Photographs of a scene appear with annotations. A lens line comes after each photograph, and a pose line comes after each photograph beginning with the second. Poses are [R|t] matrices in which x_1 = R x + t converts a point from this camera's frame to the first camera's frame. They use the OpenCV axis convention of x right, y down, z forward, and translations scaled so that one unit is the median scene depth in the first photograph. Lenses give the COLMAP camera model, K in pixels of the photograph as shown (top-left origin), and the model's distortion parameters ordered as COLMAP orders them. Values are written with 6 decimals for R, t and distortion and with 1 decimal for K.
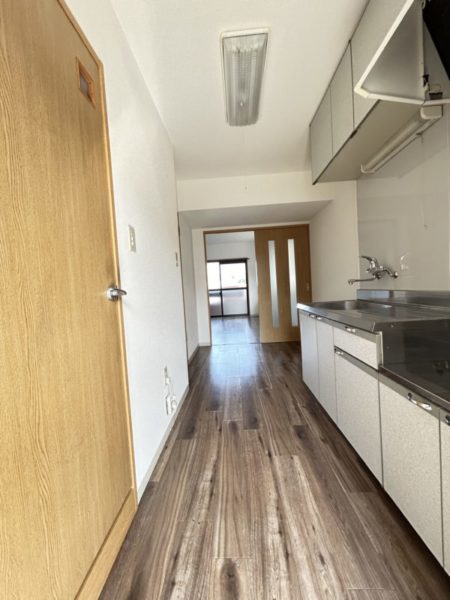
lens RADIAL K [[243.3, 0, 224.5], [0, 243.3, 304.4], [0, 0, 1]] dist [0.007307, 0.000898]
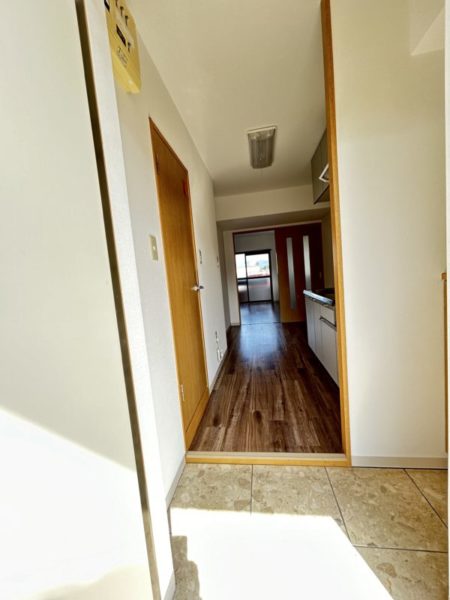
lens RADIAL K [[243.3, 0, 226.2], [0, 243.3, 298.8], [0, 0, 1]] dist [0.007307, 0.000898]
pose [[0.995113, -0.018281, -0.097034, -0.014113], [0.021067, 0.999393, 0.027758, -0.002586], [0.096467, -0.029667, 0.994894, -0.602849]]
